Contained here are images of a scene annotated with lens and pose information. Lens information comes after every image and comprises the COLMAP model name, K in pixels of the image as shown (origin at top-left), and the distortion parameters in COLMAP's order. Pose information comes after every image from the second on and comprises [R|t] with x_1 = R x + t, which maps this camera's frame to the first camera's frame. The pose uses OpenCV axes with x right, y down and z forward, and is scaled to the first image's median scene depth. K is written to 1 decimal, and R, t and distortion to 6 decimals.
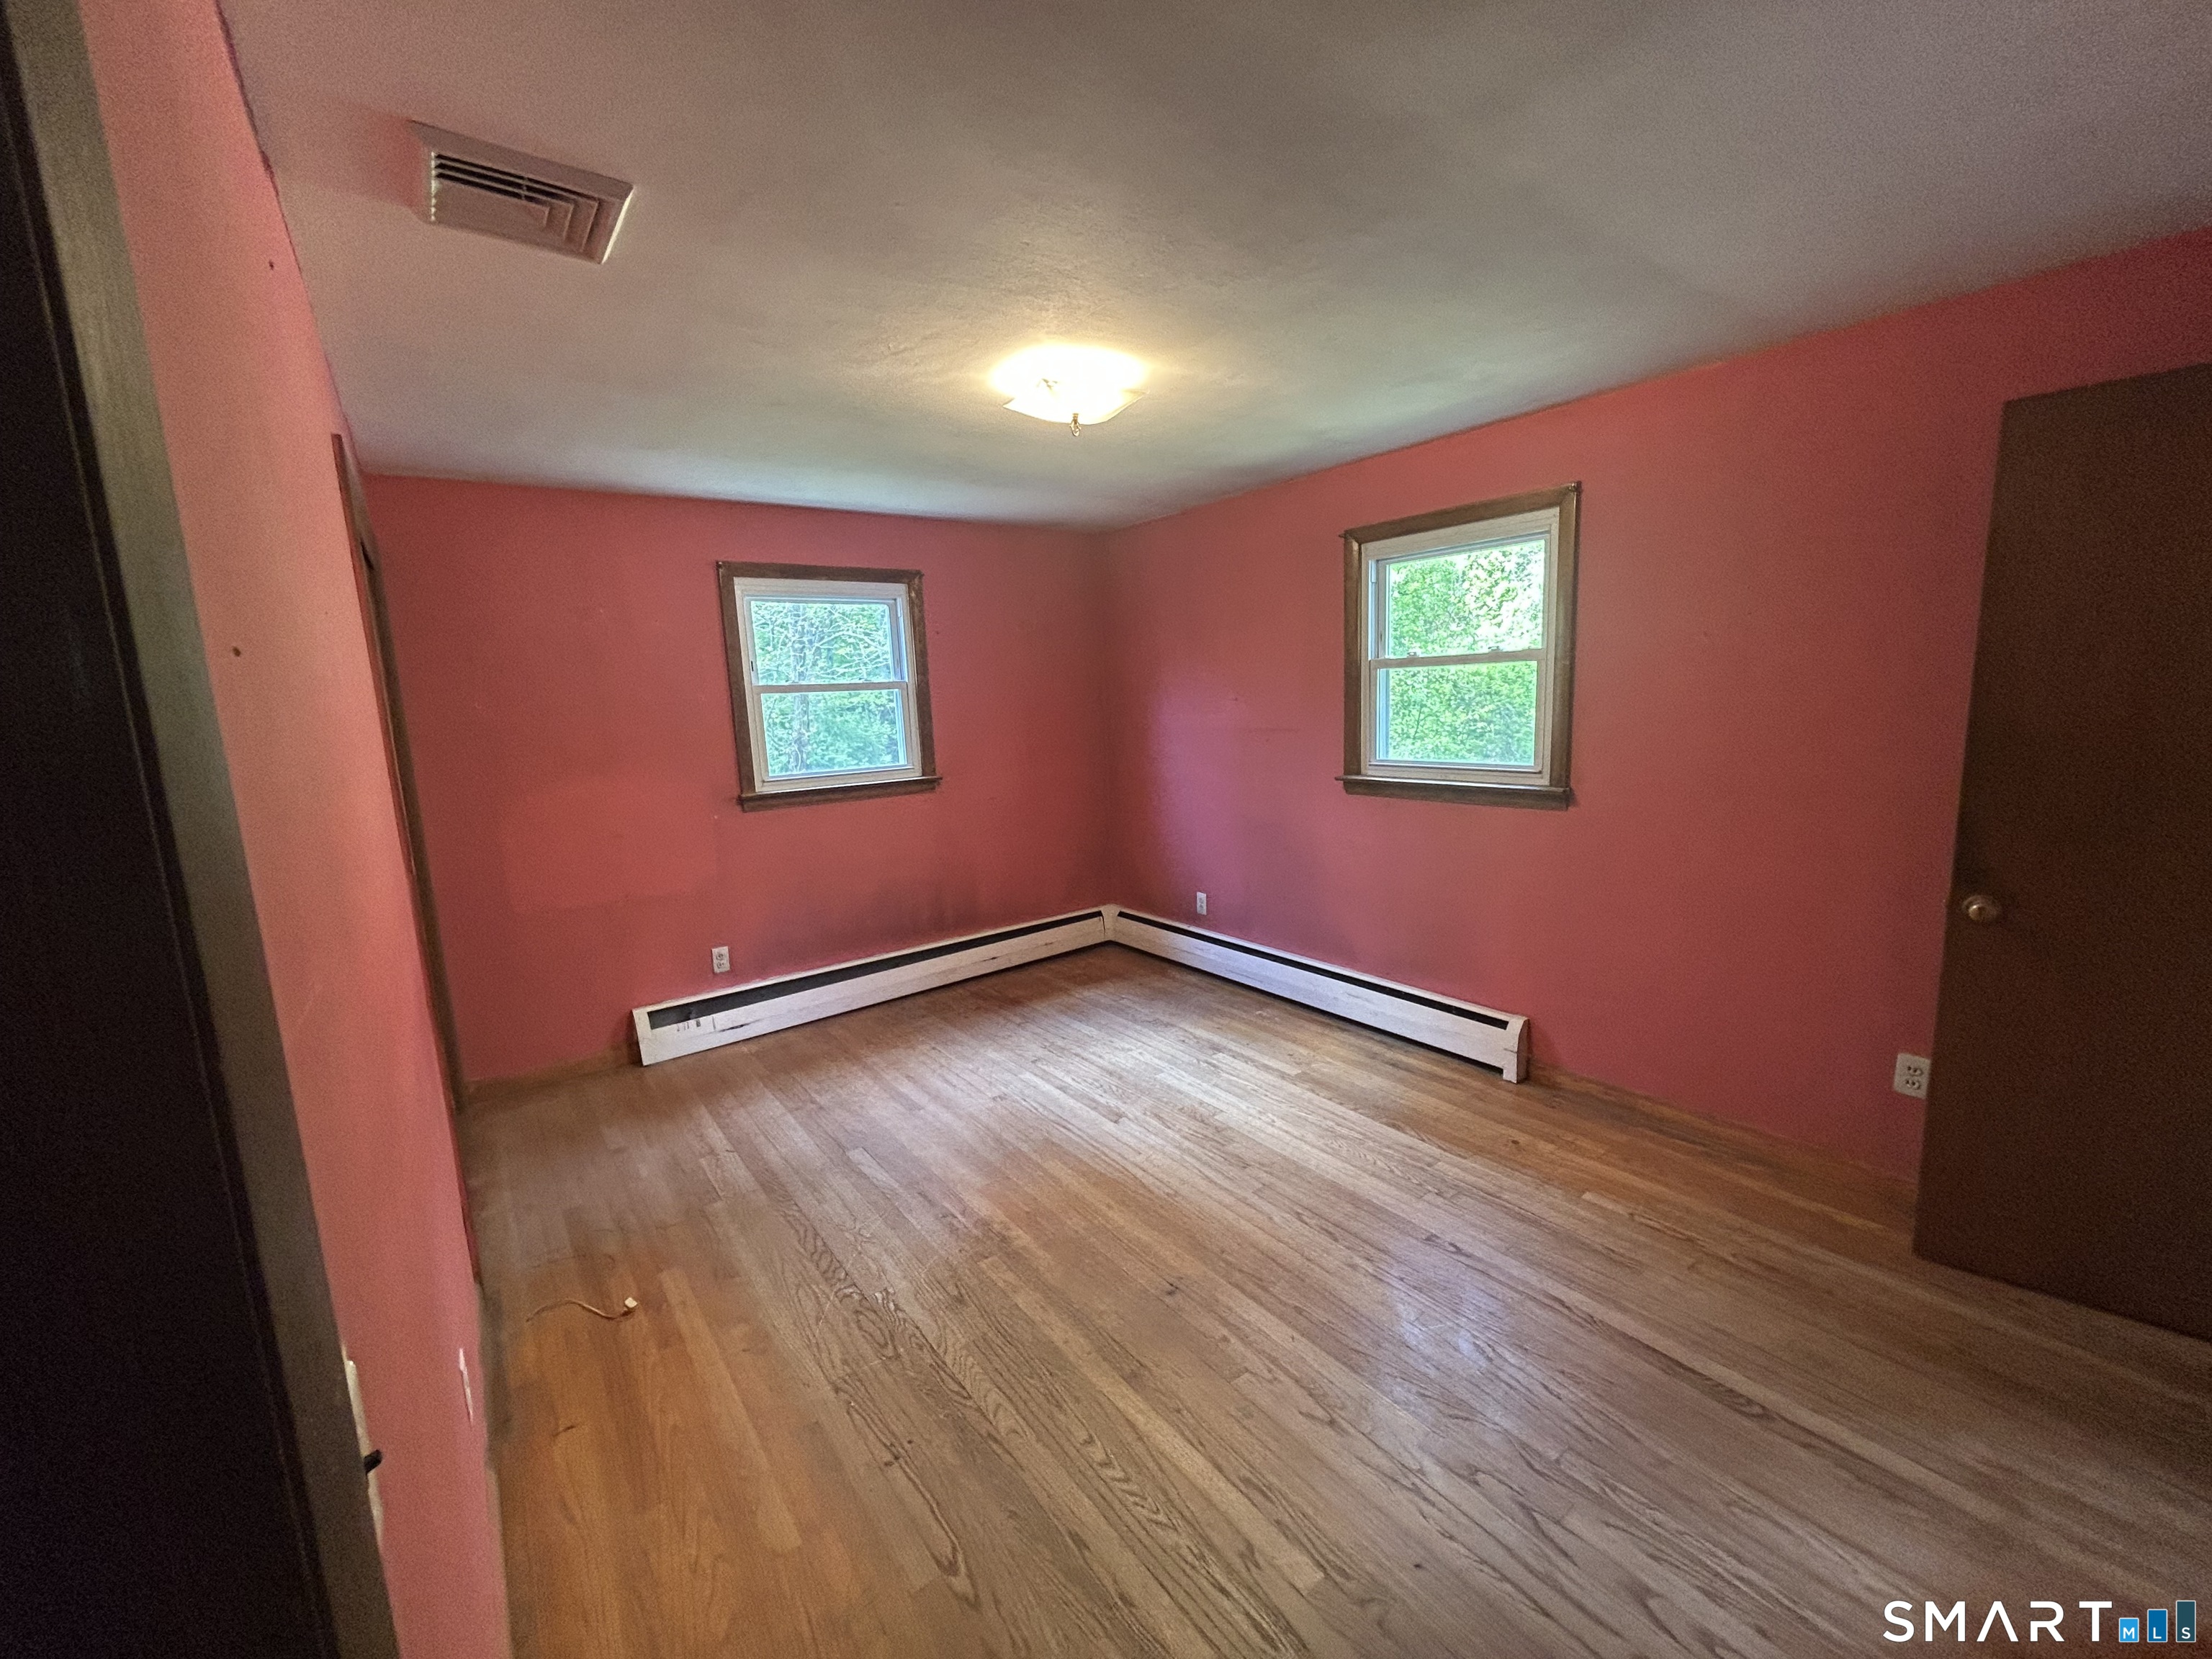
lens RADIAL K [[884.0, 0, 1109.3], [0, 884.0, 824.7], [0, 0, 1]] dist [-0.000315, -0.000332]
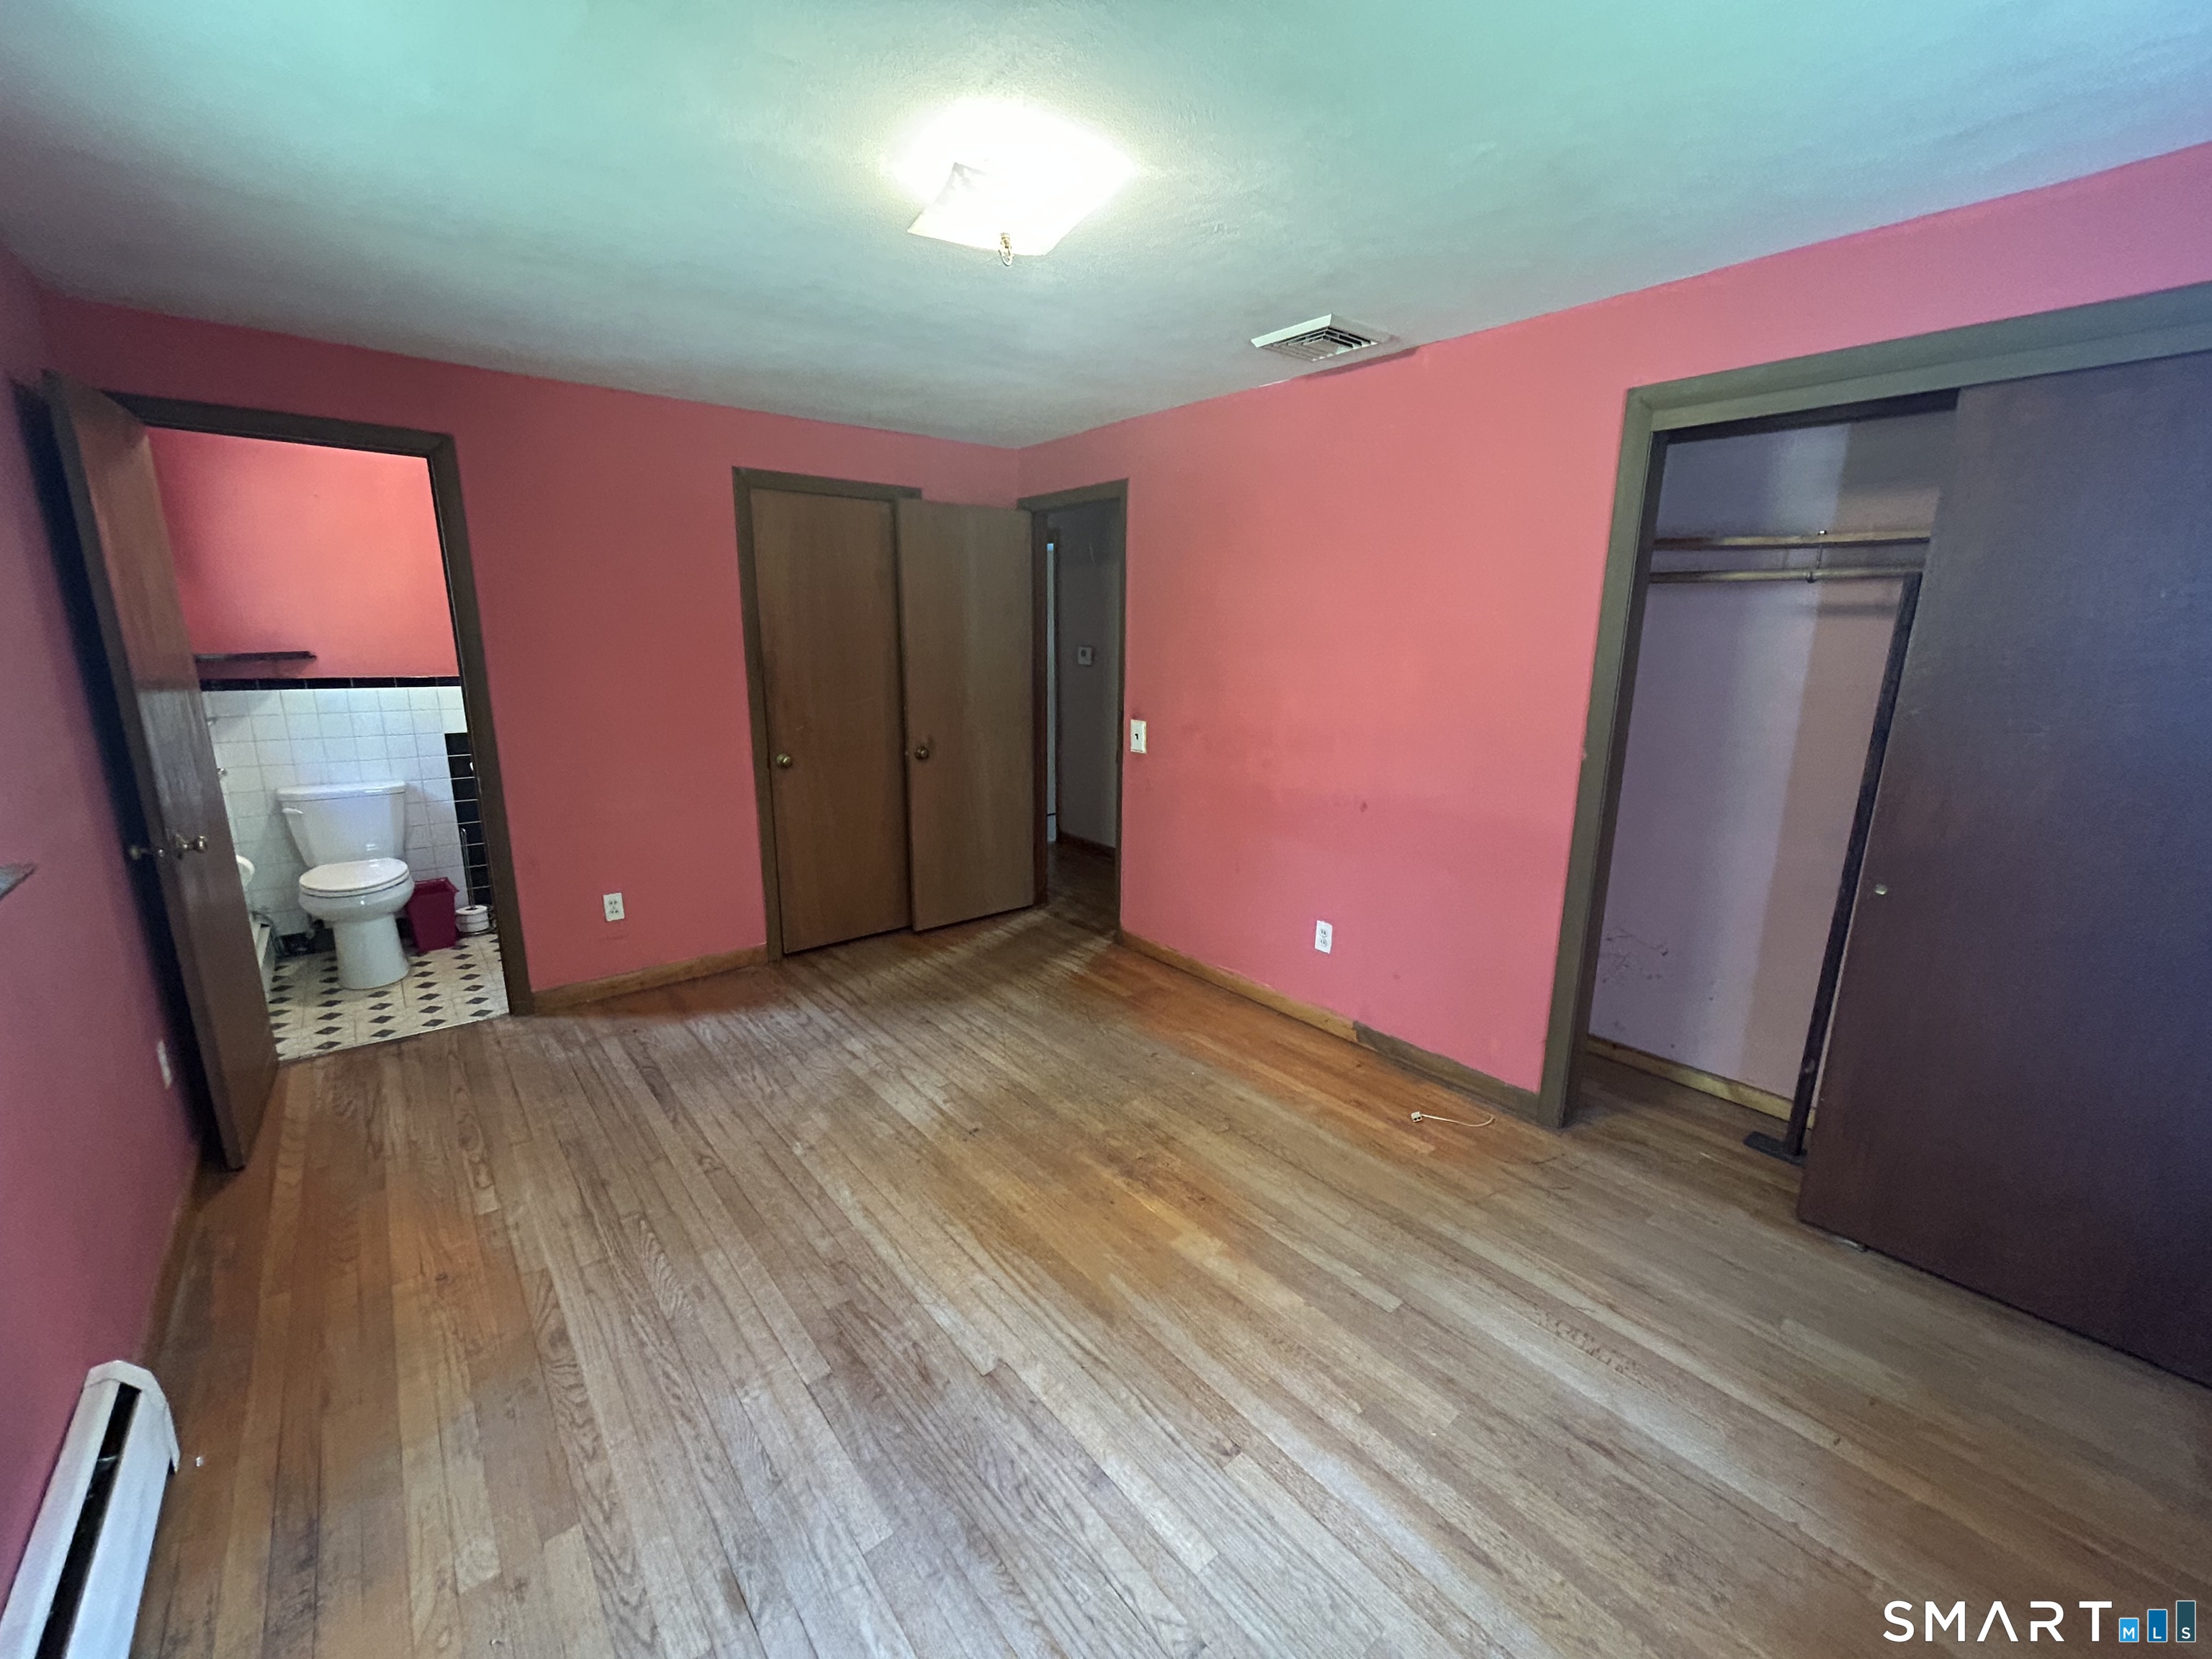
lens RADIAL K [[884.0, 0, 1111.9], [0, 884.0, 824.2], [0, 0, 1]] dist [-0.000315, -0.000332]
pose [[-0.998092, 0.042612, -0.044673, -0.067864], [0.023563, 0.931758, 0.362315, -0.254635], [0.057064, 0.360571, -0.930984, 1.703345]]
